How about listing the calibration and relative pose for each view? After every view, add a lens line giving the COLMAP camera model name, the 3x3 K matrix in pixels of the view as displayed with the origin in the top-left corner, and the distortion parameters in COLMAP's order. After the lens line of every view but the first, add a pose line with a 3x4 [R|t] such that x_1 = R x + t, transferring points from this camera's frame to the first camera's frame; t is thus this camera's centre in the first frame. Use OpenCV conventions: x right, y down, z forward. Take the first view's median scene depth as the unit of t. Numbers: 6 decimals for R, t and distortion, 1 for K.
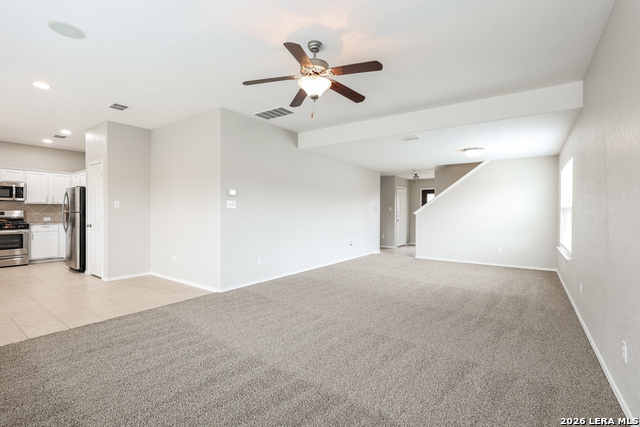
lens RADIAL K [[291.2, 0, 321.6], [0, 291.2, 216.6], [0, 0, 1]] dist [-0.014205, 0.000082]
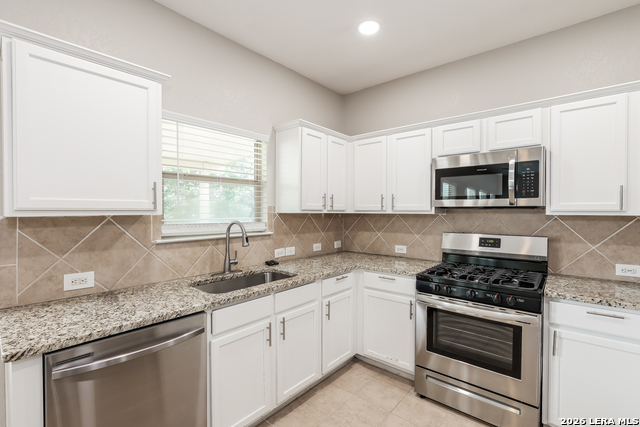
lens RADIAL K [[295.7, 0, 321.5], [0, 295.7, 209.8], [0, 0, 1]] dist [0.000086, -0.000031]
pose [[-0.088628, -0.008830, -0.996026, -0.755927], [-0.016175, 0.999842, -0.007424, -0.048391], [0.995933, 0.015453, -0.088757, 0.850726]]
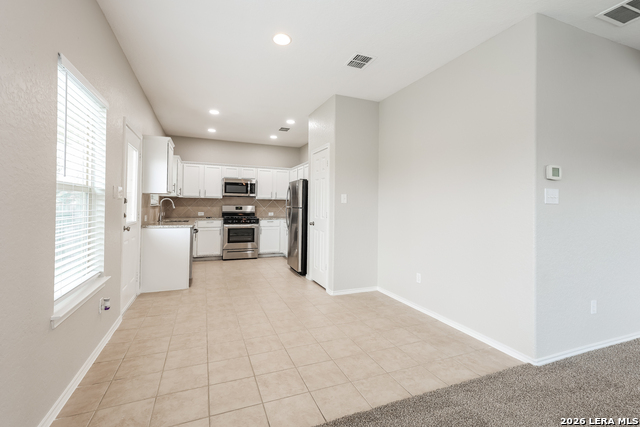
lens RADIAL K [[295.7, 0, 321.5], [0, 295.7, 209.8], [0, 0, 1]] dist [0.000086, -0.000031]
pose [[0.841995, 0.012750, -0.539335, -0.266051], [-0.018960, 0.999802, -0.005966, -0.004625], [0.539152, 0.015249, 0.842070, 0.234438]]
